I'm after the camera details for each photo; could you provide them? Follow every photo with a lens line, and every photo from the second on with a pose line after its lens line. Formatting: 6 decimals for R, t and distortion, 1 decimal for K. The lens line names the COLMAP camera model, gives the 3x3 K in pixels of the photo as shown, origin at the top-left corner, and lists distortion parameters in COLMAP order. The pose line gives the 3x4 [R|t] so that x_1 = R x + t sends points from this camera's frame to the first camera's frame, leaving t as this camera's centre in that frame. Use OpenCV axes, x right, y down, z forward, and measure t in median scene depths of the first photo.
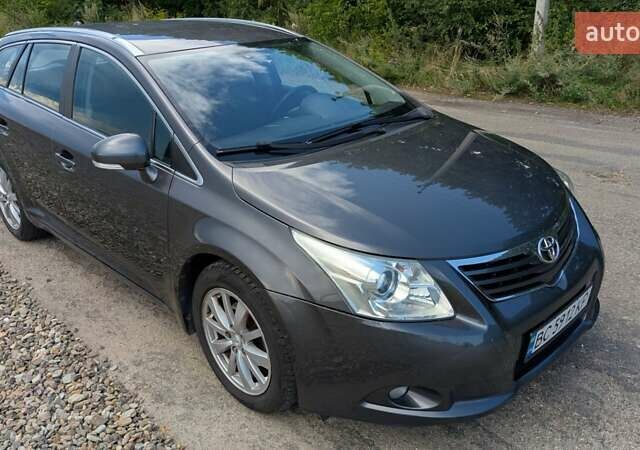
lens RADIAL K [[599.8, 0, 331.9], [0, 599.8, 192.3], [0, 0, 1]] dist [0.048669, -0.011149]
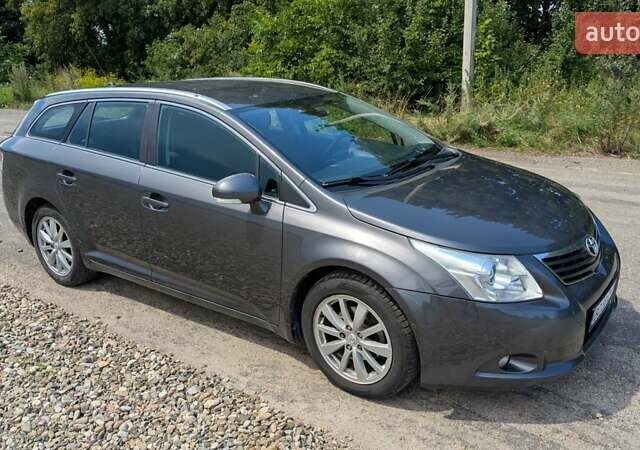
lens RADIAL K [[599.8, 0, 331.9], [0, 599.8, 192.3], [0, 0, 1]] dist [0.048669, -0.011149]
pose [[0.986025, -0.041330, 0.161391, -0.367255], [0.055806, 0.994713, -0.086212, 0.054208], [-0.156975, 0.094014, 0.983118, -0.195810]]
